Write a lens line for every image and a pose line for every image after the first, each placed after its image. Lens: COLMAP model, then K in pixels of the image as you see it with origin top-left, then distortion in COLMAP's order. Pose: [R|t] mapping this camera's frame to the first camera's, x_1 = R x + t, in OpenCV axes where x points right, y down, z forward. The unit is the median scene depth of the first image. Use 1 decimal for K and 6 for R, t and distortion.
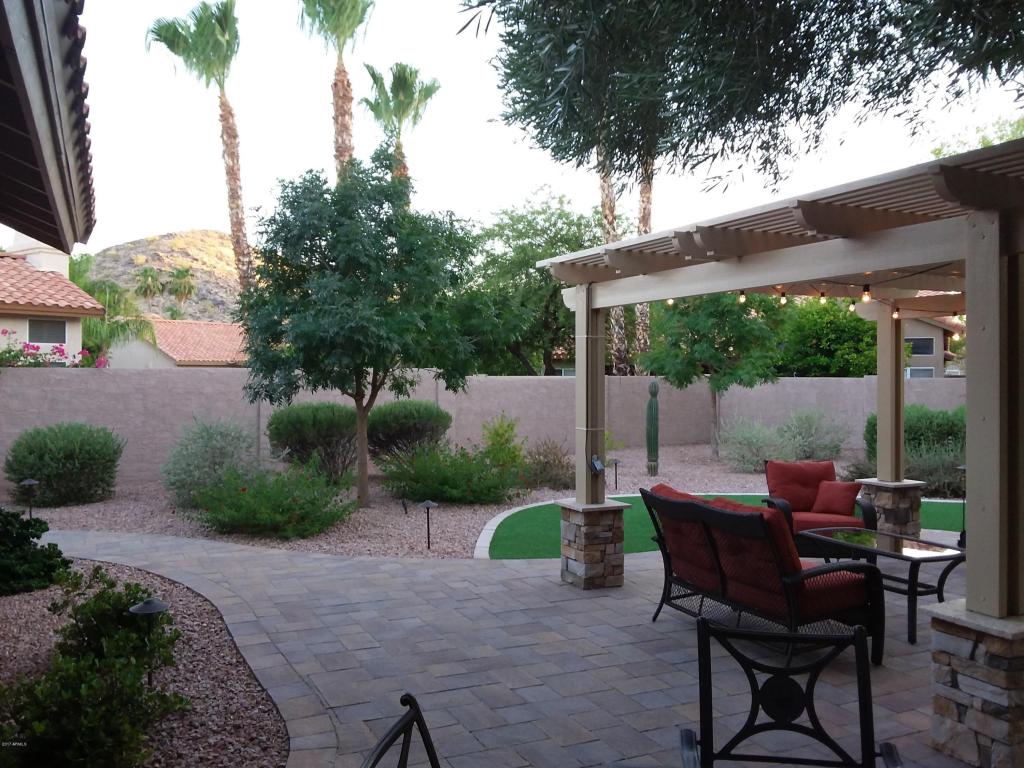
lens RADIAL K [[825.4, 0, 511.3], [0, 825.4, 362.4], [0, 0, 1]] dist [0.141725, -0.239011]
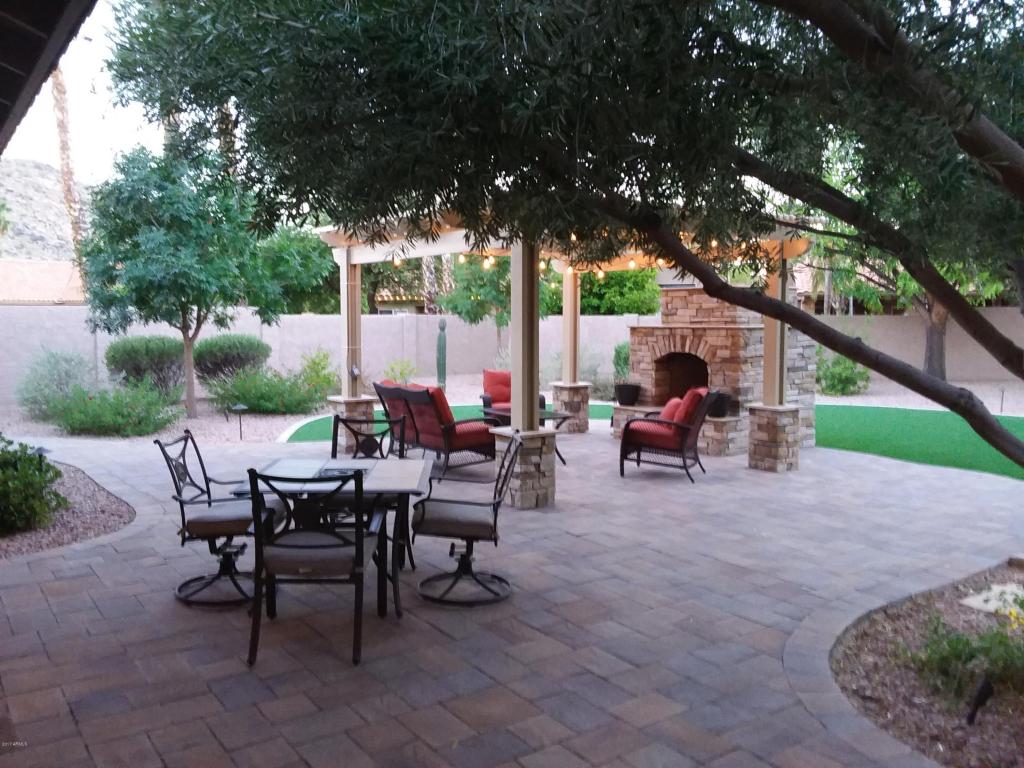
lens RADIAL K [[825.4, 0, 511.3], [0, 825.4, 362.4], [0, 0, 1]] dist [0.141725, -0.239011]
pose [[0.984669, -0.010005, 0.174146, 0.075992], [-0.002219, 0.997555, 0.069854, 0.002870], [-0.174419, -0.069170, 0.982239, -0.311348]]
